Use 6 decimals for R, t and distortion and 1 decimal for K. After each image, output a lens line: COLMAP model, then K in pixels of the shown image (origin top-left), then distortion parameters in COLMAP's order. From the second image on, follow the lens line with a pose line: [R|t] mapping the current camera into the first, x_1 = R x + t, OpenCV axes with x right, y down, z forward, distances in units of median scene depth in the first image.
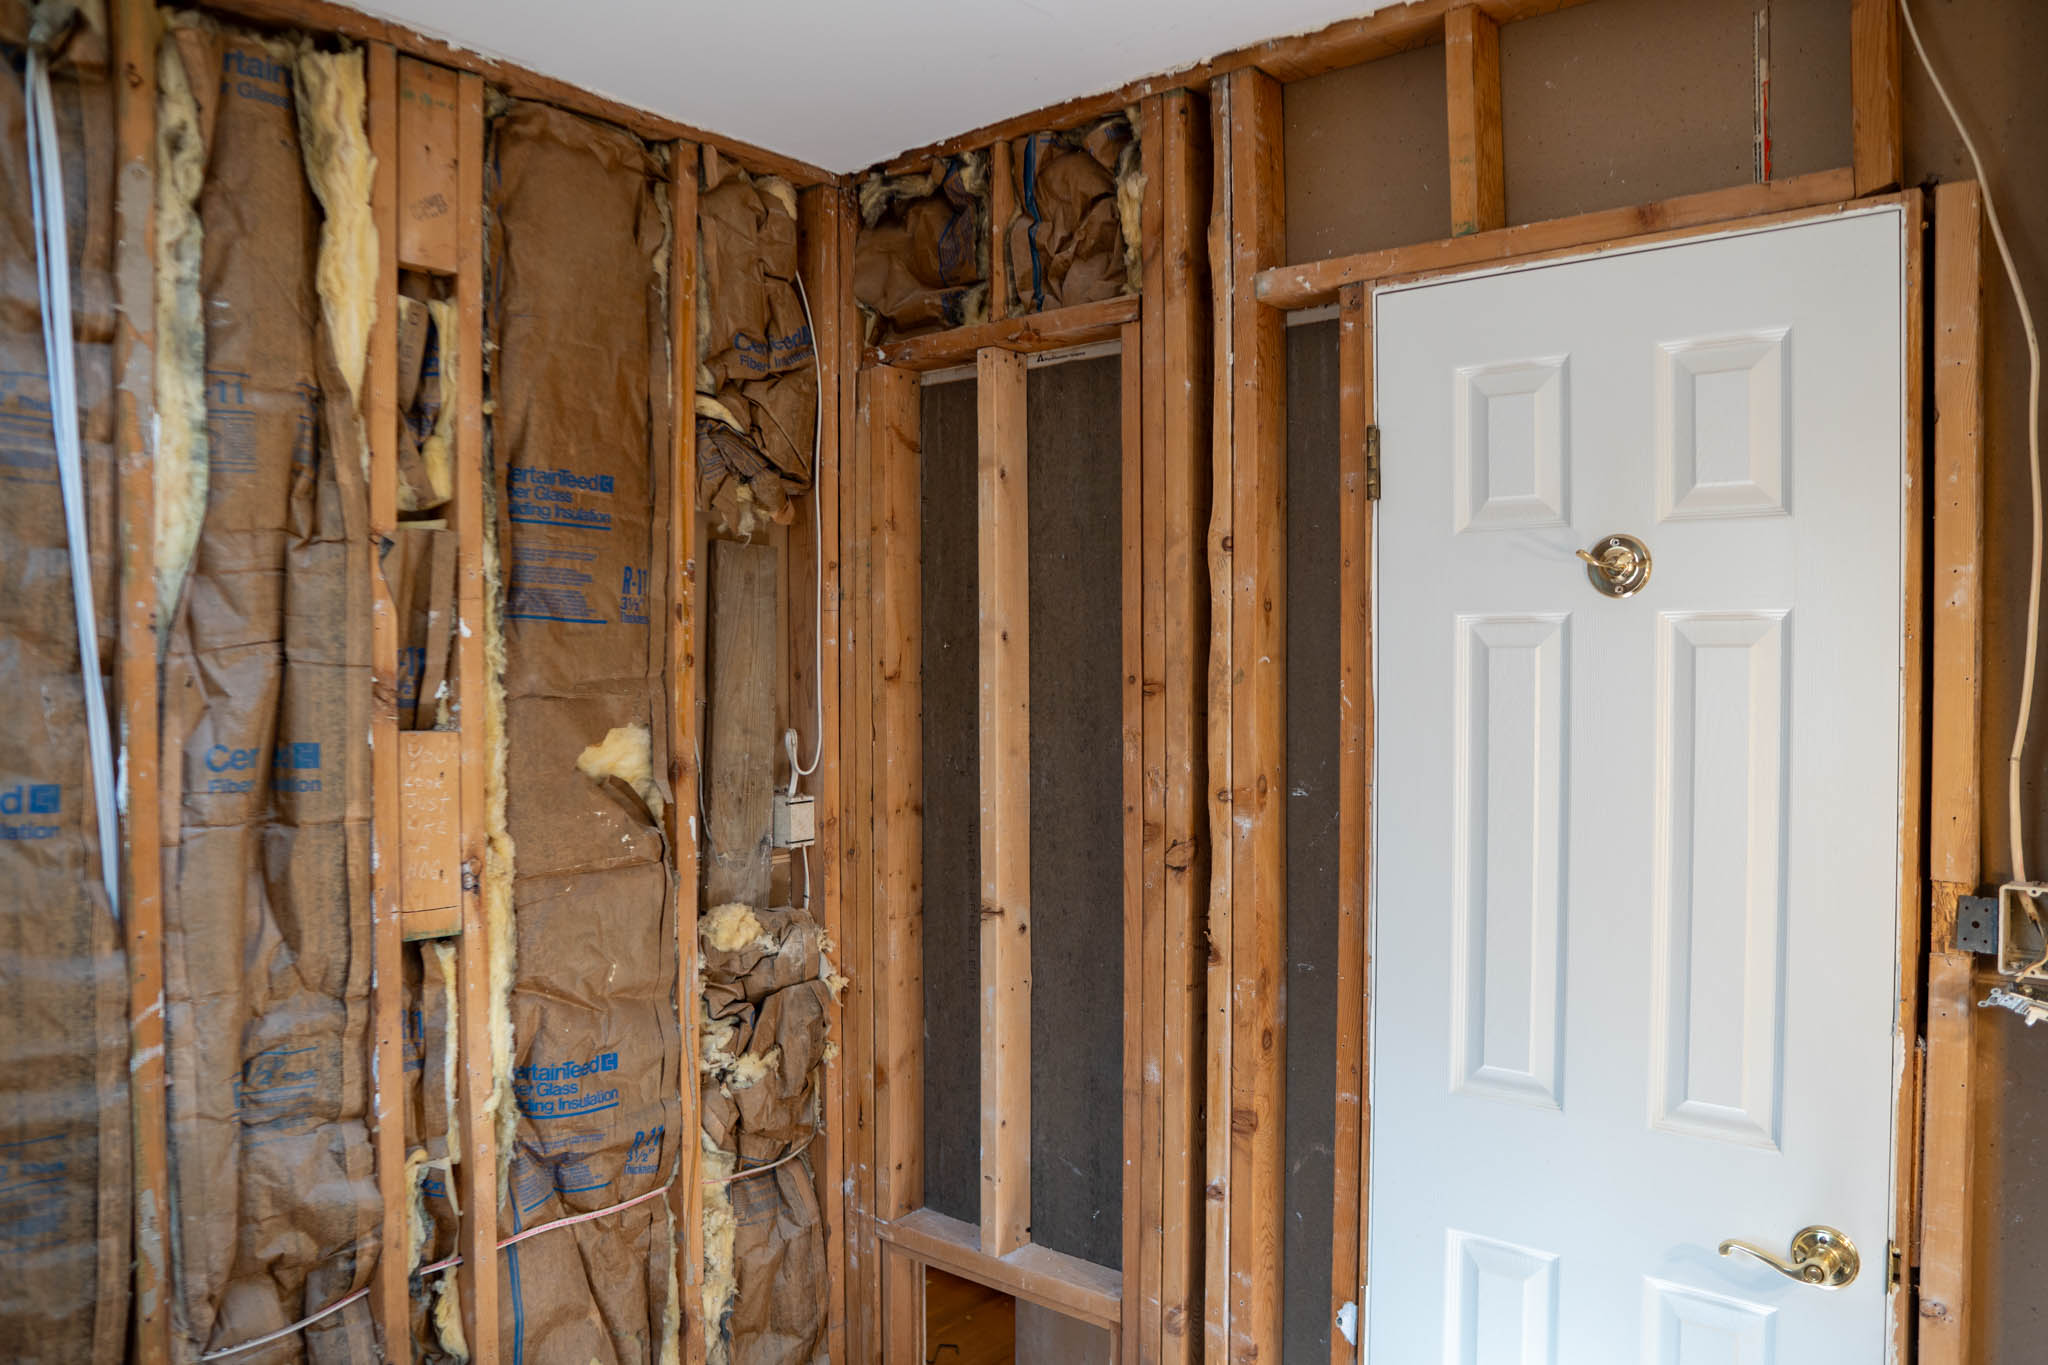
lens RADIAL K [[1475.6, 0, 1031.5], [0, 1475.6, 682.4], [0, 0, 1]] dist [-0.103674, 0.066854]
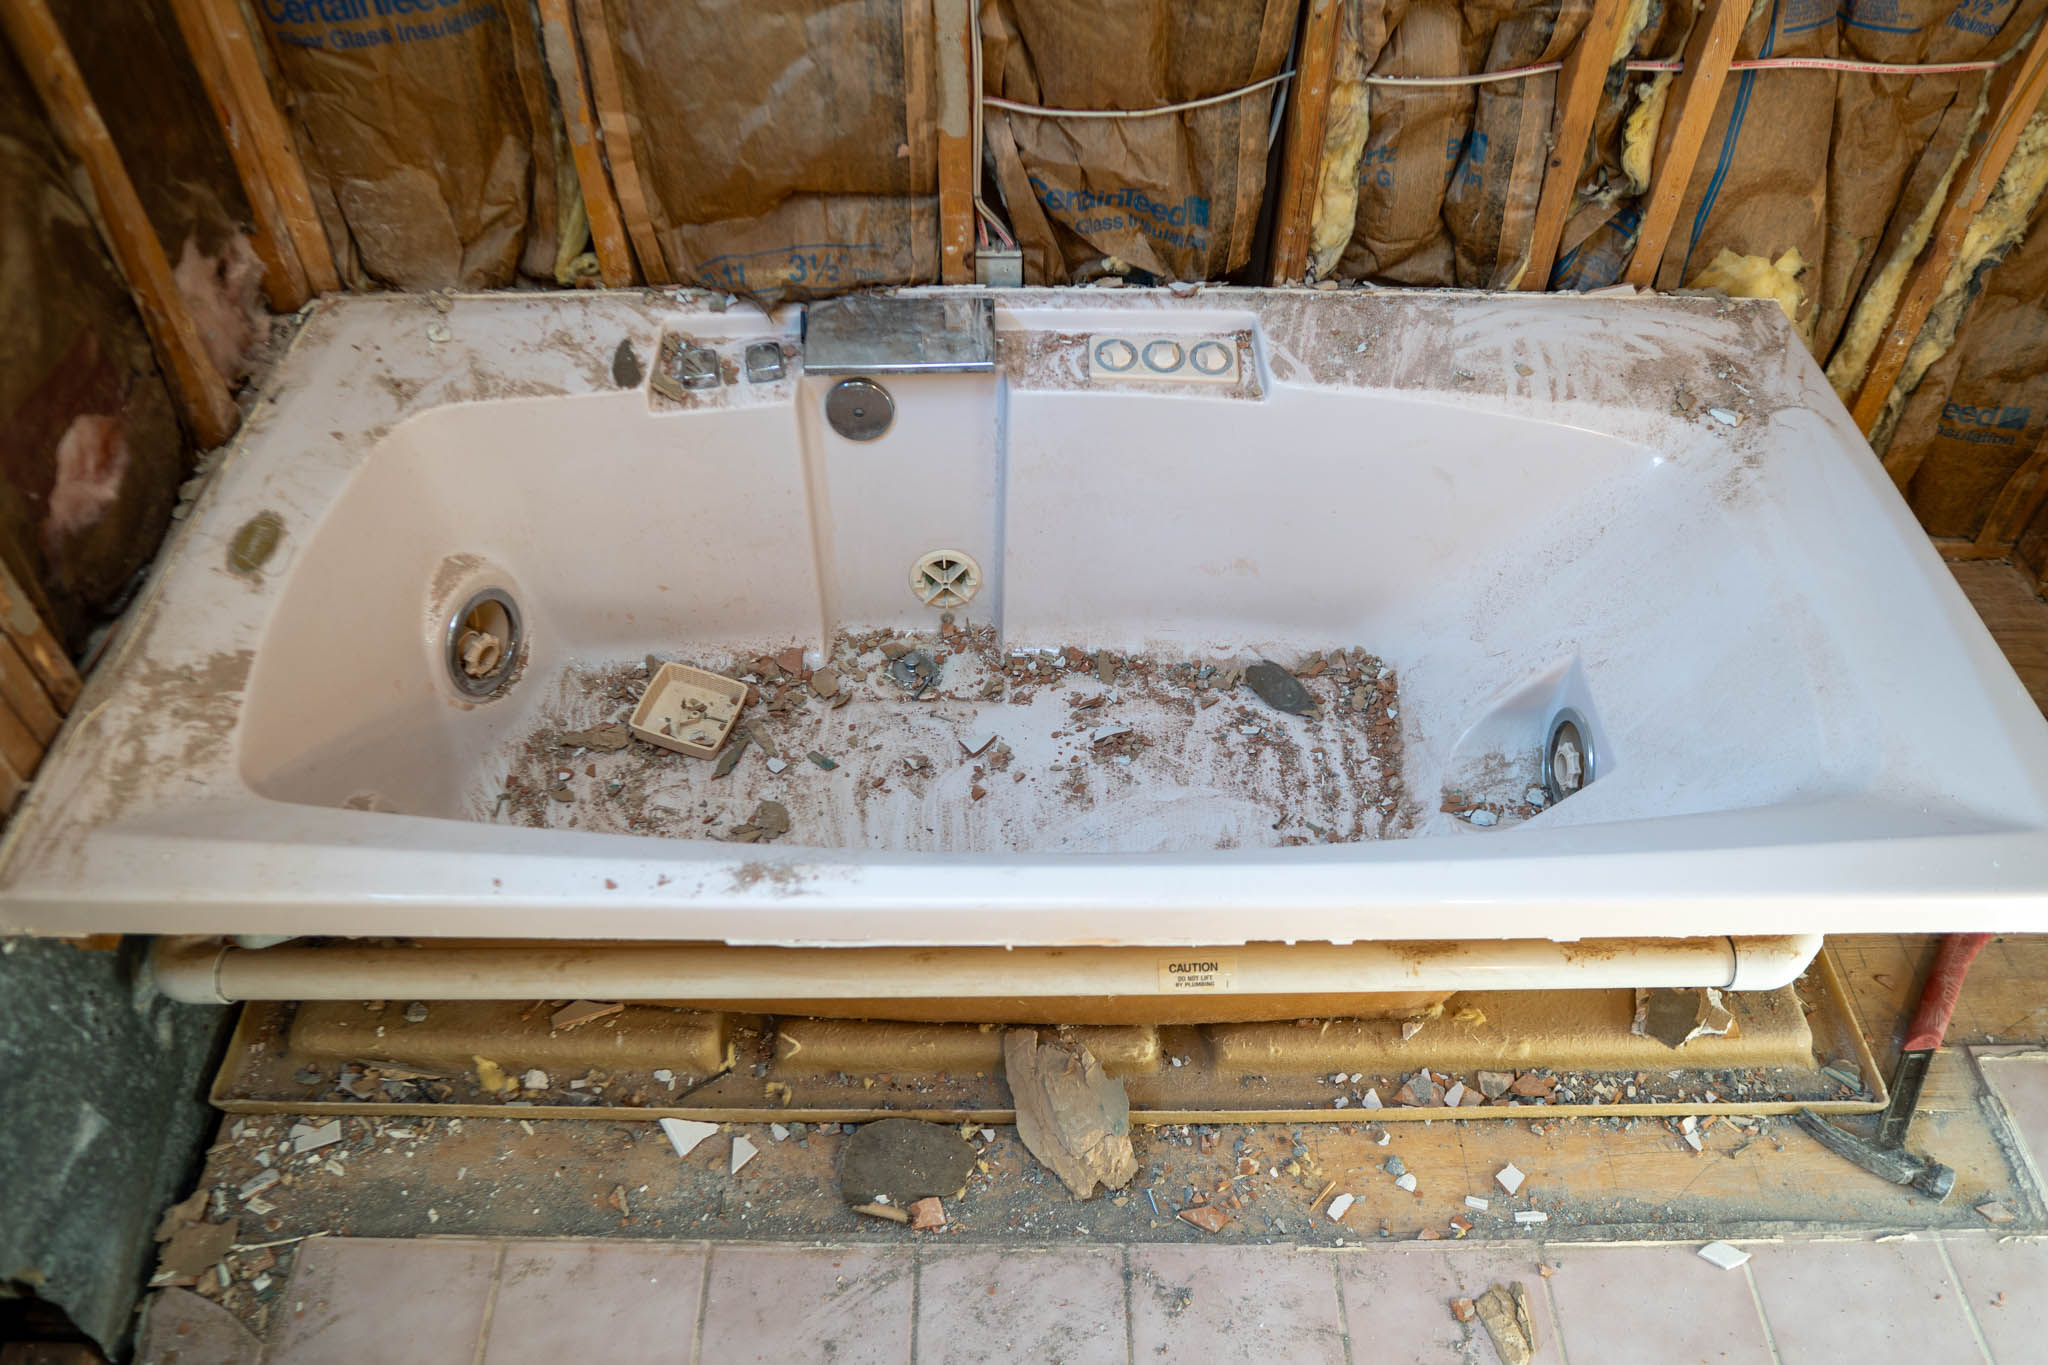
lens RADIAL K [[1475.6, 0, 1022.2], [0, 1475.6, 685.4], [0, 0, 1]] dist [-0.103674, 0.066854]
pose [[0.646256, 0.564612, -0.513387, -0.041398], [-0.012961, 0.680772, 0.732381, 0.067676], [0.763010, -0.466652, 0.447271, 0.227009]]
